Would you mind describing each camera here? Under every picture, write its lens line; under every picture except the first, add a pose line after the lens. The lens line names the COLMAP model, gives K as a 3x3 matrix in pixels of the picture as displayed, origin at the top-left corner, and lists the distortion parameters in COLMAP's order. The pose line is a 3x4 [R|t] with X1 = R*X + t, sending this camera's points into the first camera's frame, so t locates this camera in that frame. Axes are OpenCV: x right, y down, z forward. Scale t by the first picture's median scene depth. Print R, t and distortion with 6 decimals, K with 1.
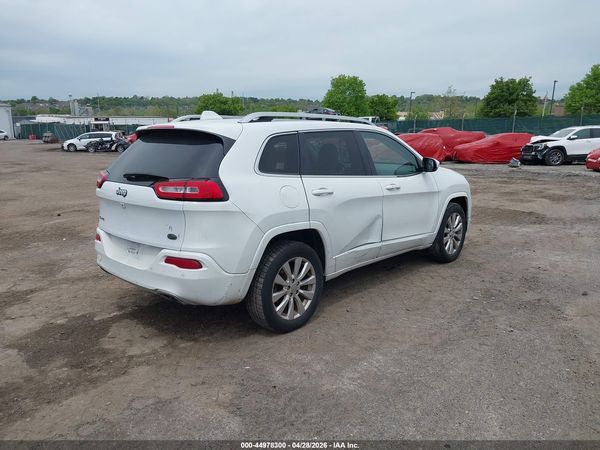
lens RADIAL K [[481.5, 0, 300.0], [0, 481.5, 225.0], [0, 0, 1]] dist [0.006188, -0.005229]
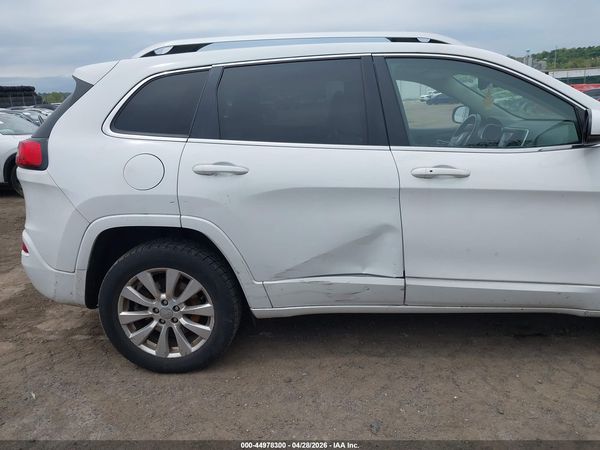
lens RADIAL K [[484.4, 0, 290.7], [0, 484.4, 228.9], [0, 0, 1]] dist [0.010865, -0.002467]
pose [[0.638486, 0.174667, -0.749551, 0.489768], [-0.105839, 0.984581, 0.139279, -0.078483], [0.762321, -0.009596, 0.647128, 0.605076]]
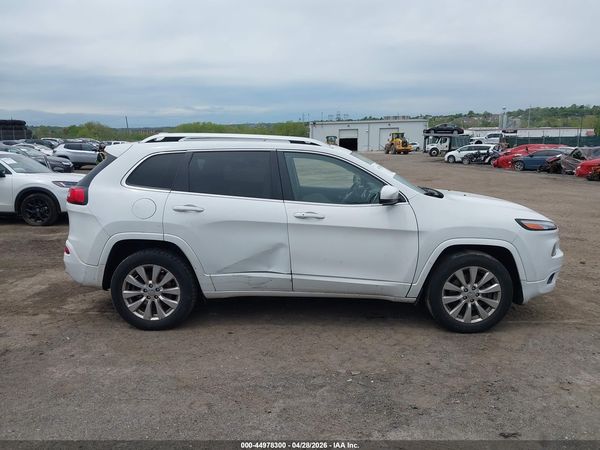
lens RADIAL K [[481.5, 0, 300.0], [0, 481.5, 225.0], [0, 0, 1]] dist [0.006188, -0.005229]
pose [[0.674725, 0.129460, -0.726627, 0.854262], [-0.146768, 0.988370, 0.039809, -0.098041], [0.723329, 0.079785, 0.685878, 0.412651]]
